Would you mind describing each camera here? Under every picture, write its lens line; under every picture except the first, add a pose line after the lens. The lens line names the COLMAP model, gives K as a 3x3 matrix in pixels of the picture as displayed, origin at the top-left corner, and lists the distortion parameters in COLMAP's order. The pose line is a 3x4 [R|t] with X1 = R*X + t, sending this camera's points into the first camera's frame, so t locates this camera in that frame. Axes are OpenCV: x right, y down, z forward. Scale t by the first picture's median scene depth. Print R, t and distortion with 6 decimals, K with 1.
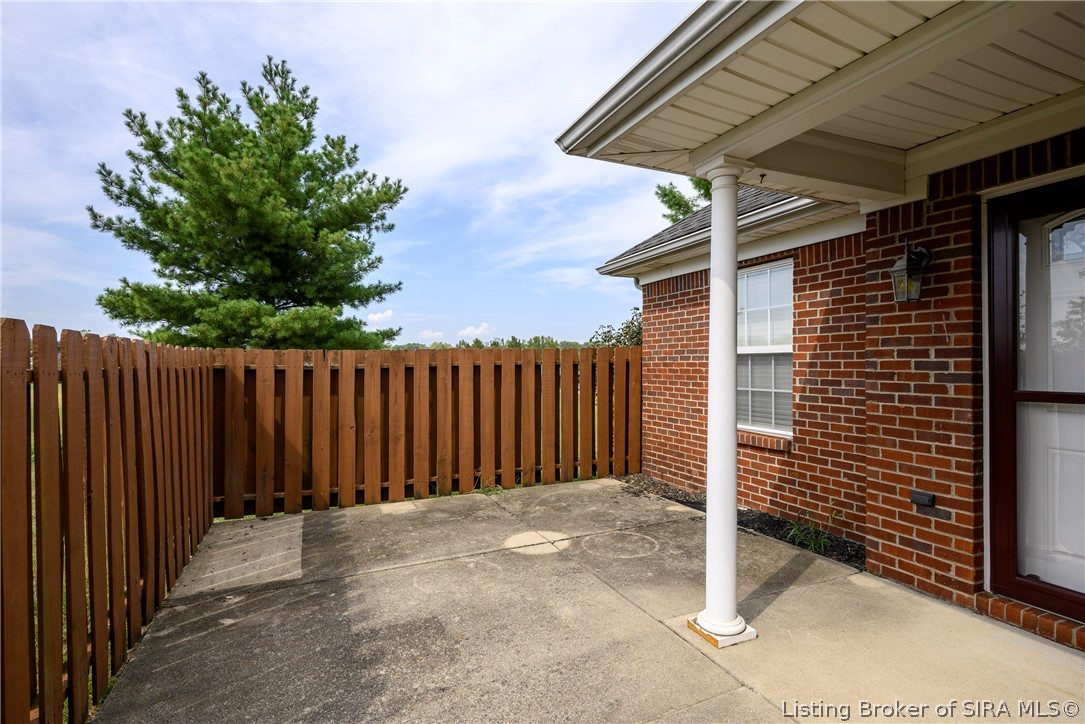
lens RADIAL K [[509.0, 0, 536.5], [0, 509.0, 357.8], [0, 0, 1]] dist [-0.001351, -0.000207]
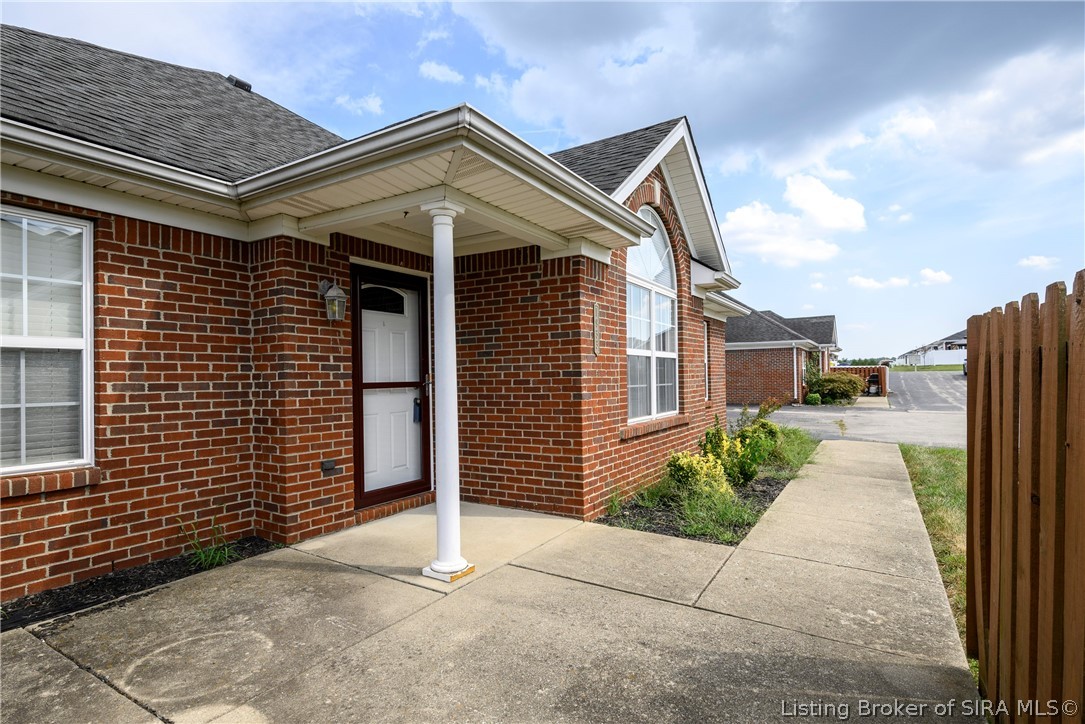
lens RADIAL K [[537.1, 0, 542.5], [0, 537.1, 362.0], [0, 0, 1]] dist [-0.001671, -0.000436]
pose [[-0.562878, 0.027951, 0.826067, -0.570143], [-0.001630, 0.999389, -0.034926, 0.037734], [-0.826538, -0.021006, -0.562488, 1.005984]]
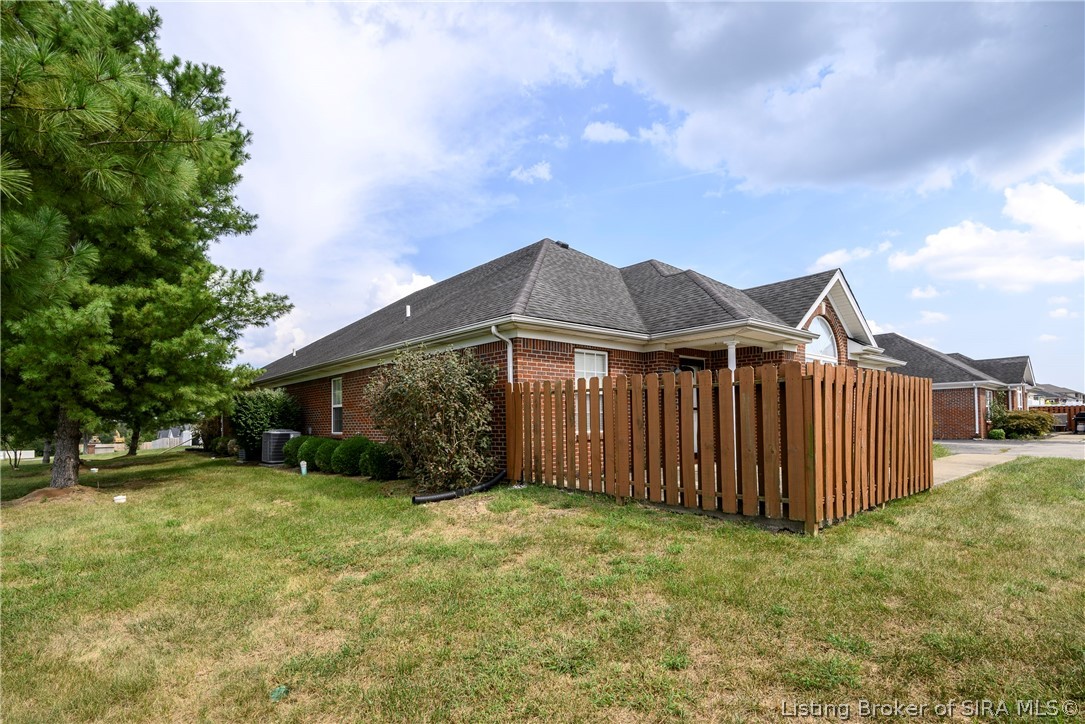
lens RADIAL K [[526.7, 0, 564.5], [0, 526.7, 365.7], [0, 0, 1]] dist [0.028860, -0.000140]
pose [[-0.313571, 0.102878, 0.943975, -1.781480], [-0.003327, 0.993989, -0.109434, 0.125837], [-0.949559, -0.037456, -0.311344, 2.123514]]
